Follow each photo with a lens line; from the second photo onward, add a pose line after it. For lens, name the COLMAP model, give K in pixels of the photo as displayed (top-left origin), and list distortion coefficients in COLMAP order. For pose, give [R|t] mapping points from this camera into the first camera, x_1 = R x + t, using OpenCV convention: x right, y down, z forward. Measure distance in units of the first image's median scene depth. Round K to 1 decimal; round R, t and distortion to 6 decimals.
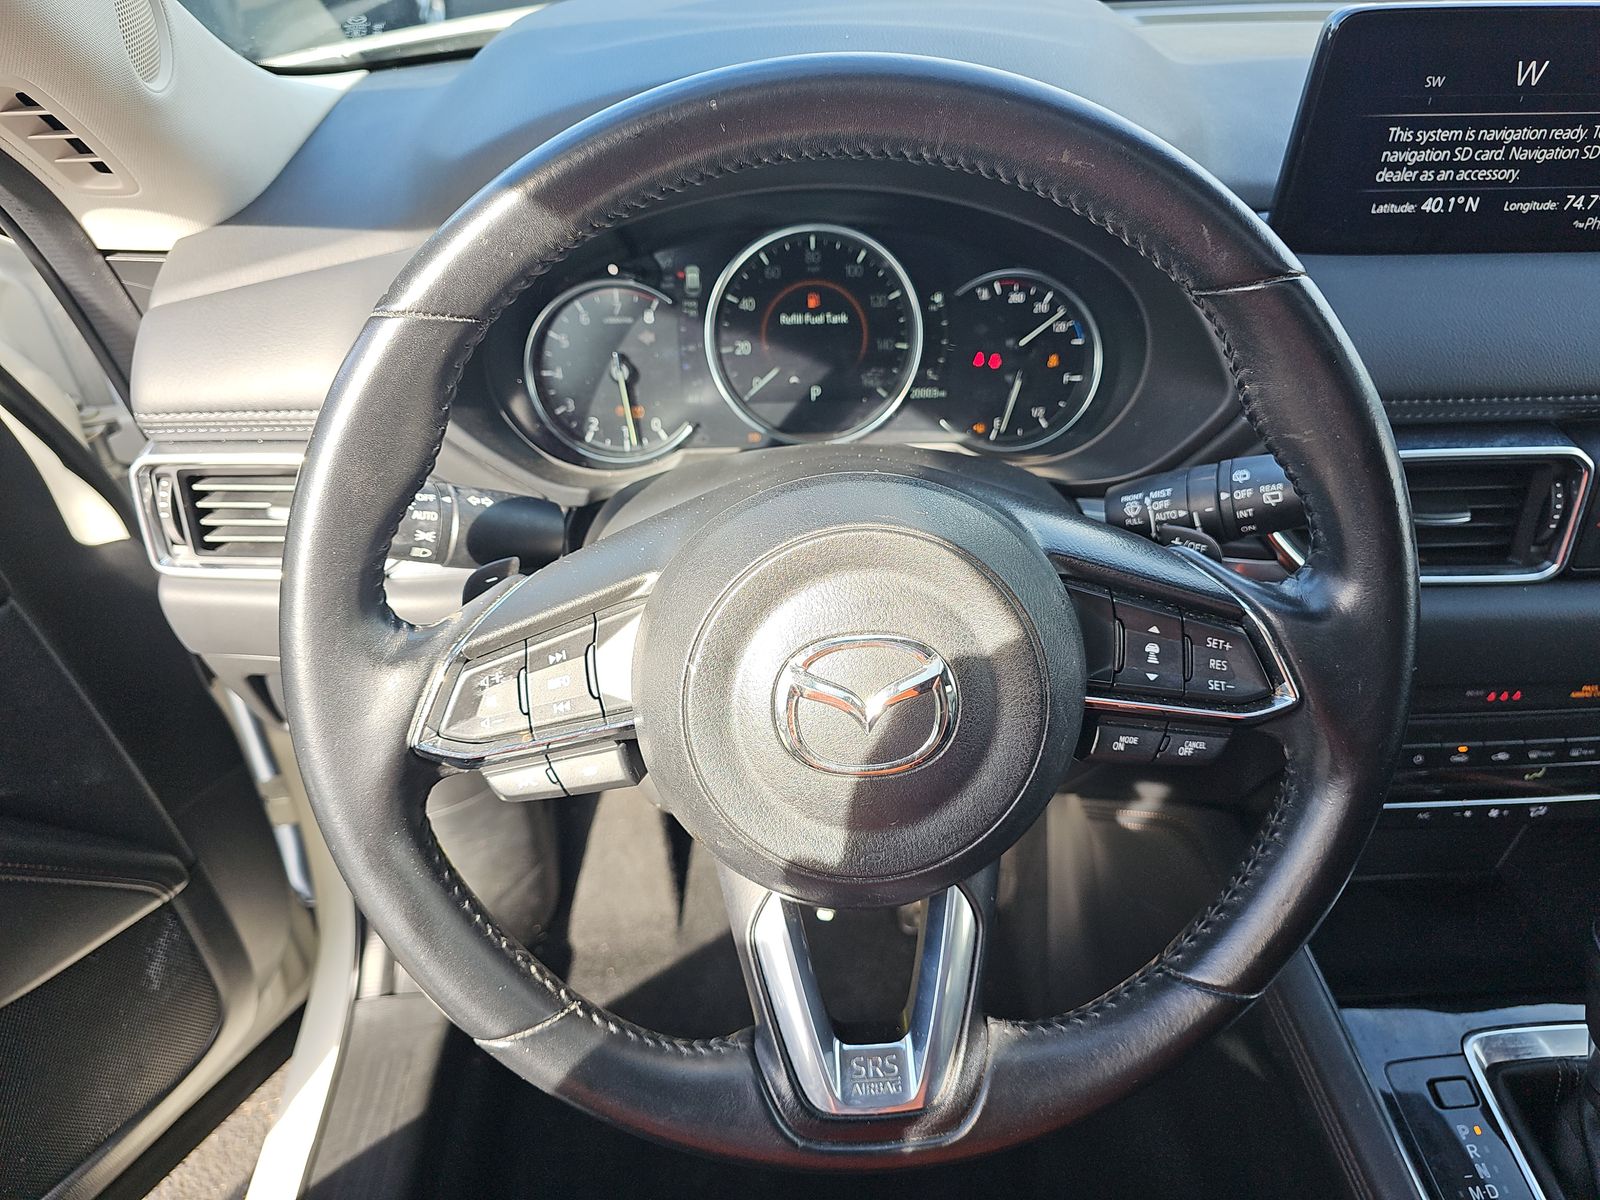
lens RADIAL K [[1087.3, 0, 803.2], [0, 1087.3, 593.6], [0, 0, 1]] dist [-0.028362, -0.001851]
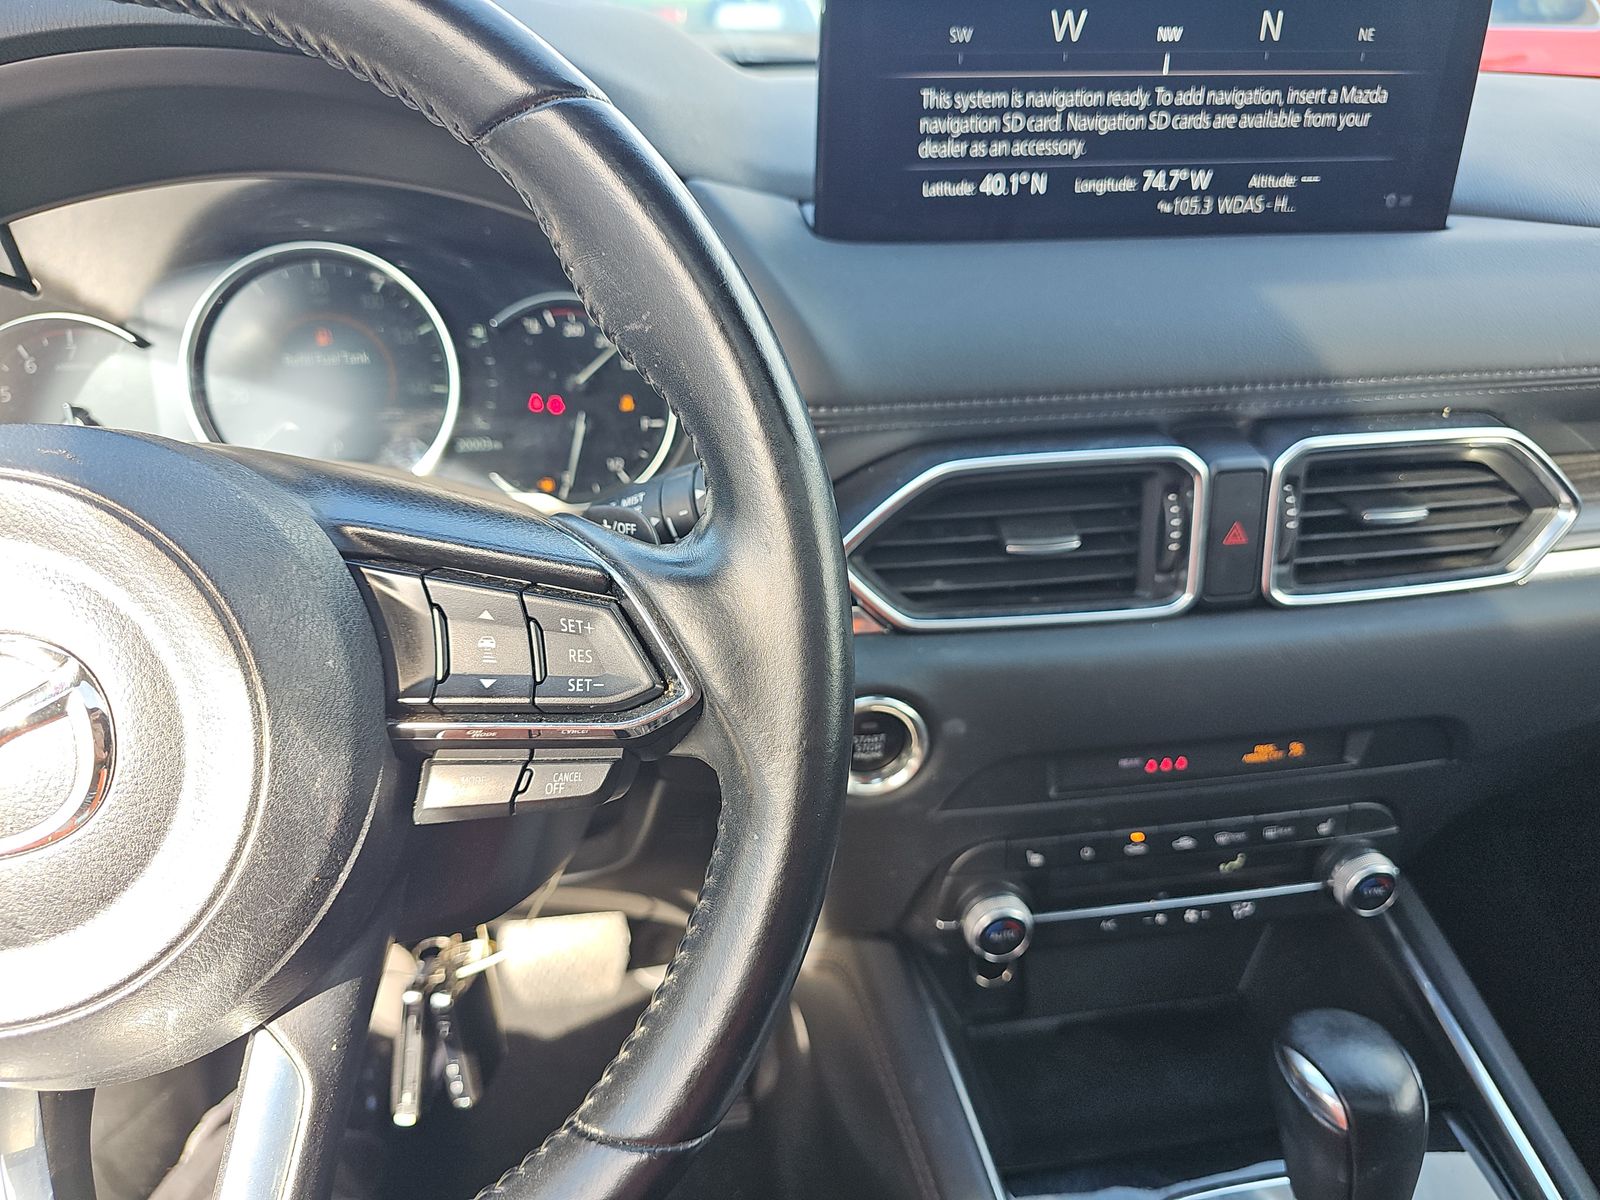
lens RADIAL K [[1087.3, 0, 797.9], [0, 1087.3, 606.1], [0, 0, 1]] dist [-0.028362, -0.001851]
pose [[0.993693, -0.040971, 0.104379, 0.327290], [0.056610, 0.986823, -0.151580, 0.096593], [-0.096793, 0.156533, 0.982918, 0.211917]]
